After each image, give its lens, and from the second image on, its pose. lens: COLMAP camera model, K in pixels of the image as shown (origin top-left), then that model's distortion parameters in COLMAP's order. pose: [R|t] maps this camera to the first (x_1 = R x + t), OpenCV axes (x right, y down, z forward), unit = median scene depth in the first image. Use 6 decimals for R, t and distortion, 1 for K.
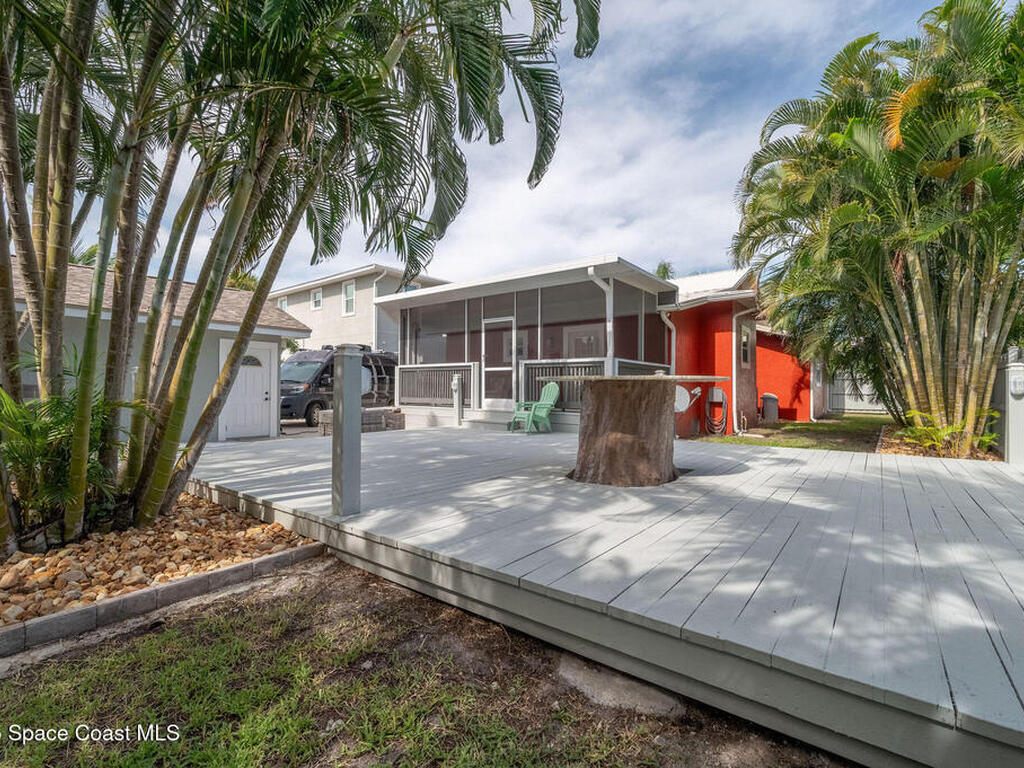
lens RADIAL K [[460.9, 0, 516.0], [0, 460.9, 378.5], [0, 0, 1]] dist [0.003896, -0.000022]
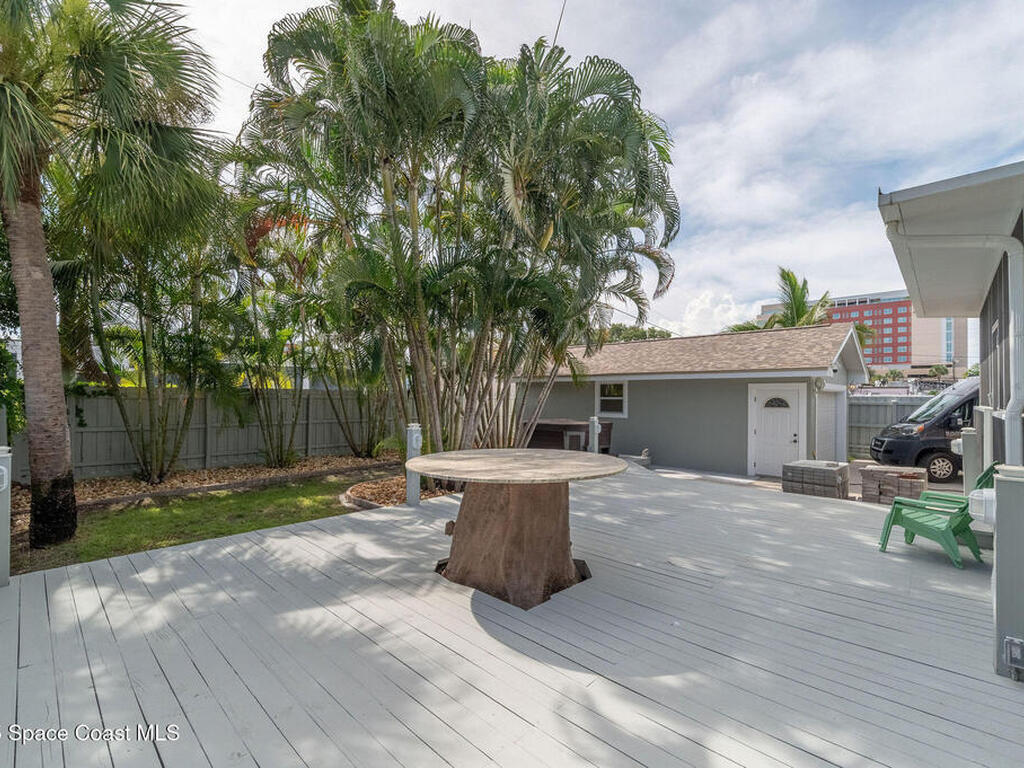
lens RADIAL K [[460.9, 0, 516.0], [0, 460.9, 378.5], [0, 0, 1]] dist [0.003896, -0.000022]
pose [[-0.067763, -0.034686, -0.997098, 2.072399], [0.008699, 0.999337, -0.035355, -0.244808], [0.997664, -0.011070, -0.067417, 1.963551]]
